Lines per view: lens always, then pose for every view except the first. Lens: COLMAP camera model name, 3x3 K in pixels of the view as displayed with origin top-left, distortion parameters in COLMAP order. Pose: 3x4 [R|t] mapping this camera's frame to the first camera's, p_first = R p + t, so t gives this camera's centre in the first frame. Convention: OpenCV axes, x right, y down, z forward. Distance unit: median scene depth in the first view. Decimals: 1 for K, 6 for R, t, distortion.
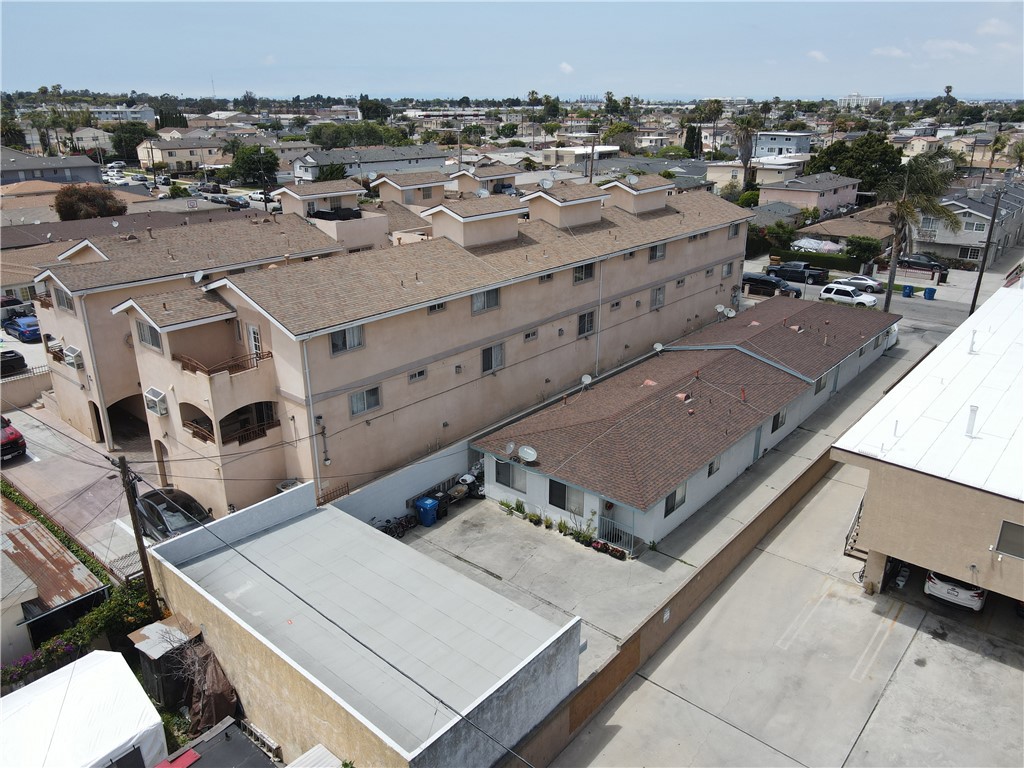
lens RADIAL K [[748.2, 0, 511.8], [0, 748.2, 382.8], [0, 0, 1]] dist [0.010659, 0.012339]
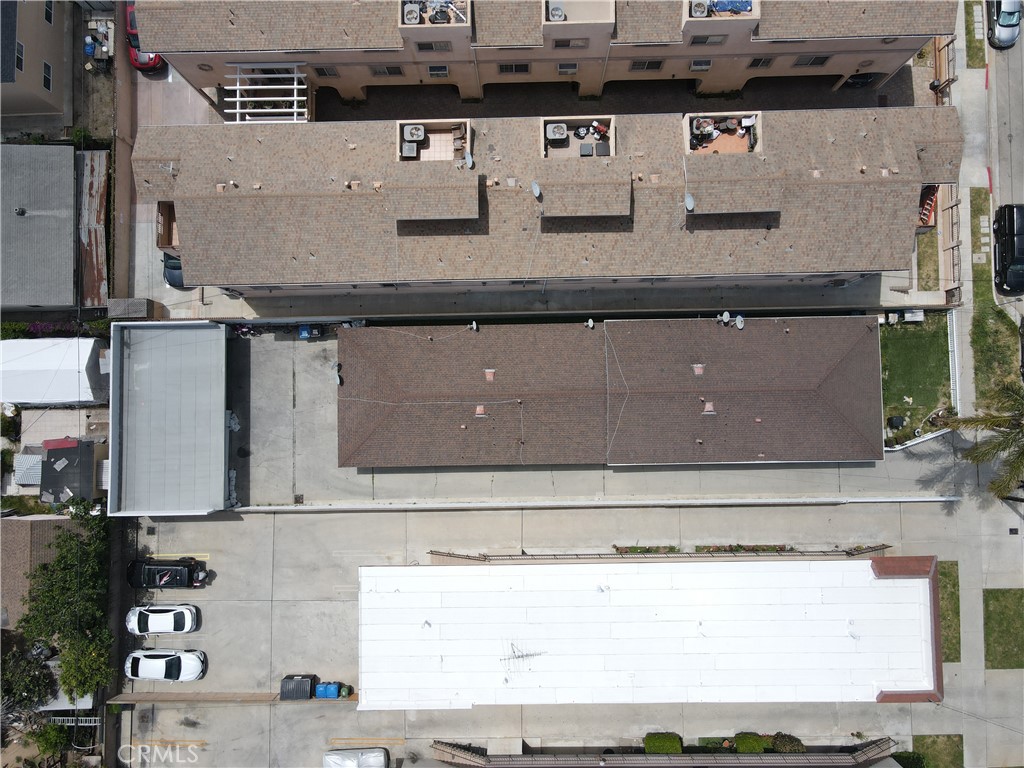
lens RADIAL K [[748.2, 0, 512.2], [0, 748.2, 383.4], [0, 0, 1]] dist [0.010659, 0.012339]
pose [[0.662460, 0.747859, -0.043059, 0.288204], [-0.250527, 0.275358, 0.928124, -1.223223], [0.705962, -0.604057, 0.369772, 0.587642]]
